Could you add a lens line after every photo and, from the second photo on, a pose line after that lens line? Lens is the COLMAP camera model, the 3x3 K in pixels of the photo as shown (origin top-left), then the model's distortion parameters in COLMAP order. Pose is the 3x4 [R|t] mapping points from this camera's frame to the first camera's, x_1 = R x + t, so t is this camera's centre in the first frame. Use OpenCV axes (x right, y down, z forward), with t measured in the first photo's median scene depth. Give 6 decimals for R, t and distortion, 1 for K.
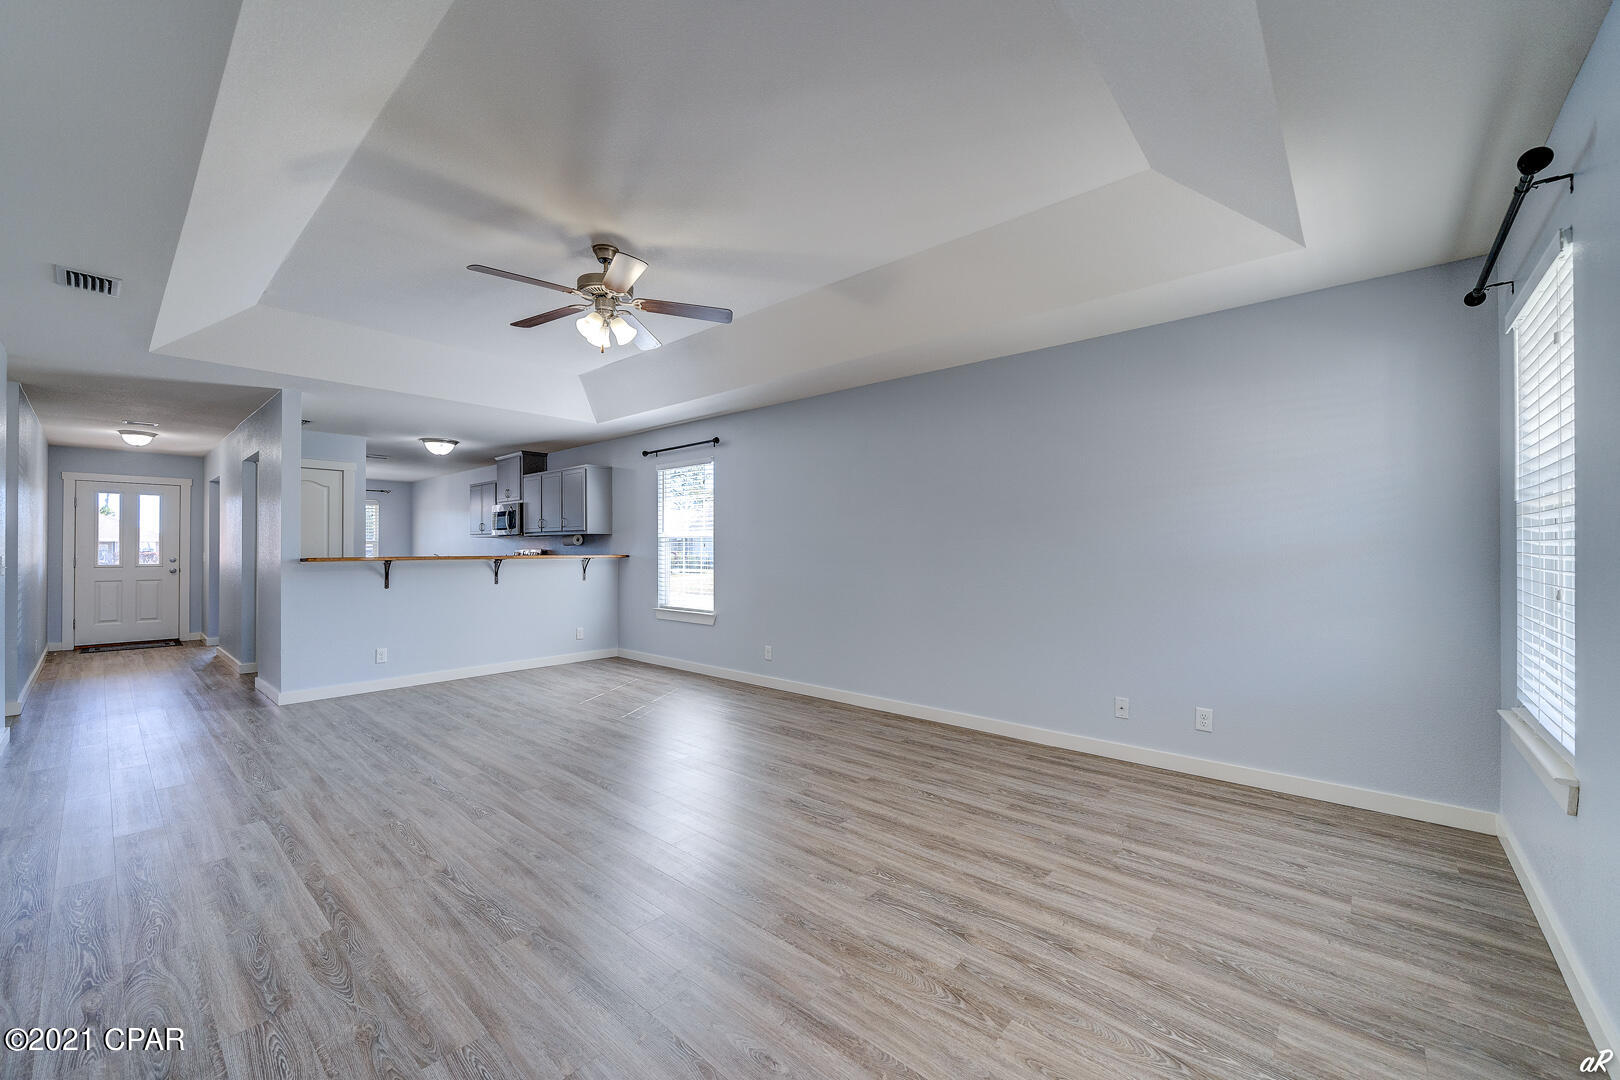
lens RADIAL K [[626.7, 0, 805.9], [0, 626.7, 547.6], [0, 0, 1]] dist [-0.002378, -0.000019]
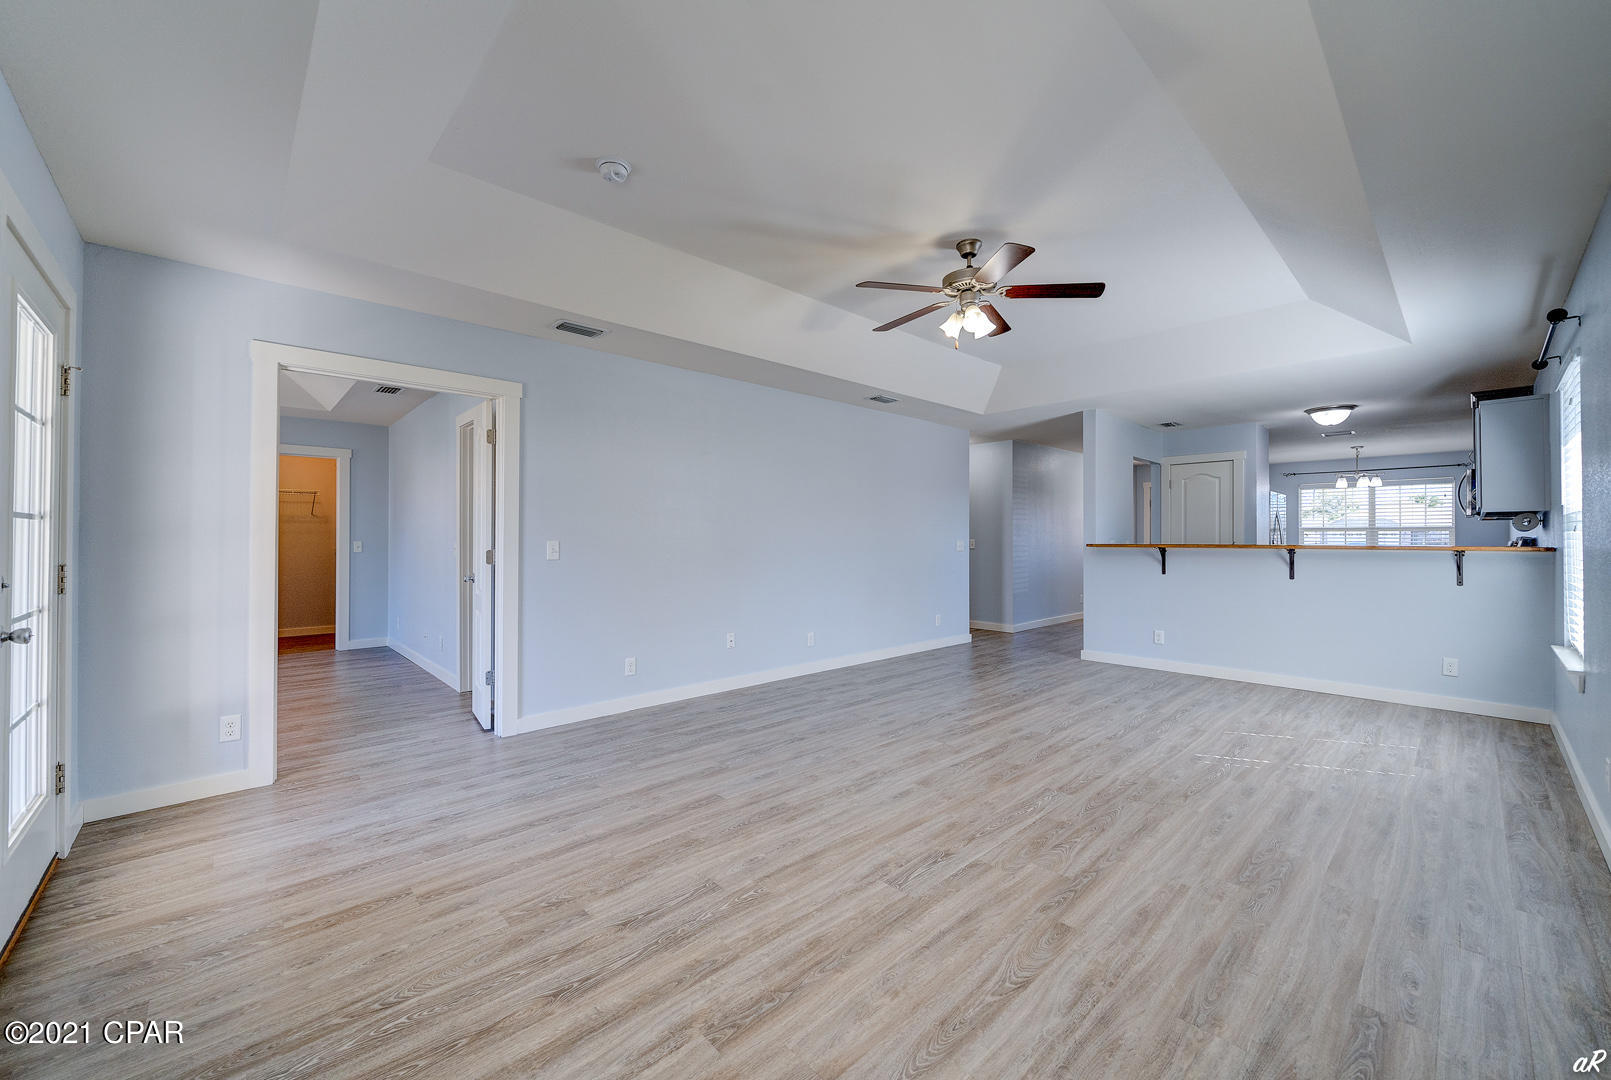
lens RADIAL K [[623.8, 0, 797.3], [0, 623.8, 538.3], [0, 0, 1]] dist [-0.000831, -0.000188]
pose [[-0.097109, 0.001969, -0.995272, 0.868949], [0.003500, 0.999993, 0.001637, 0.002070], [0.995268, -0.003324, -0.097115, 0.985700]]
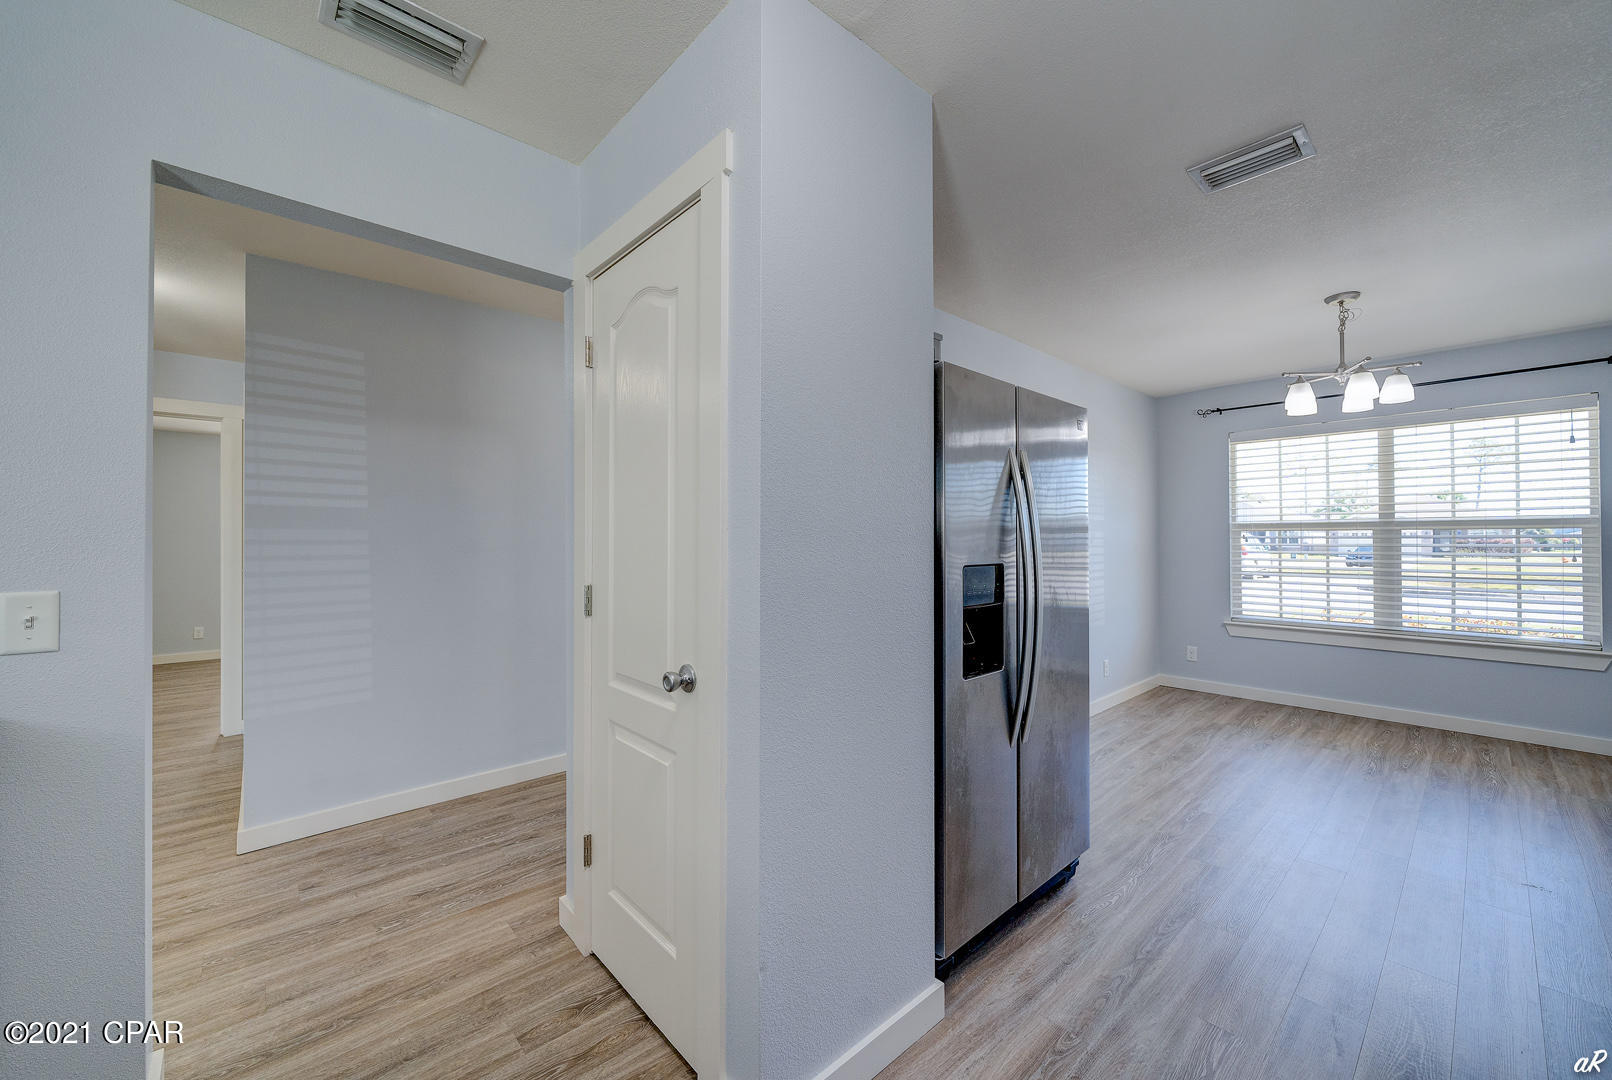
lens RADIAL K [[617.5, 0, 796.1], [0, 617.5, 537.0], [0, 0, 1]] dist [-0.001444, 0.000039]
pose [[-0.118687, -0.002832, -0.992928, -1.378330], [0.005416, 0.999979, -0.003500, -0.008167], [0.992917, -0.005793, -0.118670, 2.692811]]
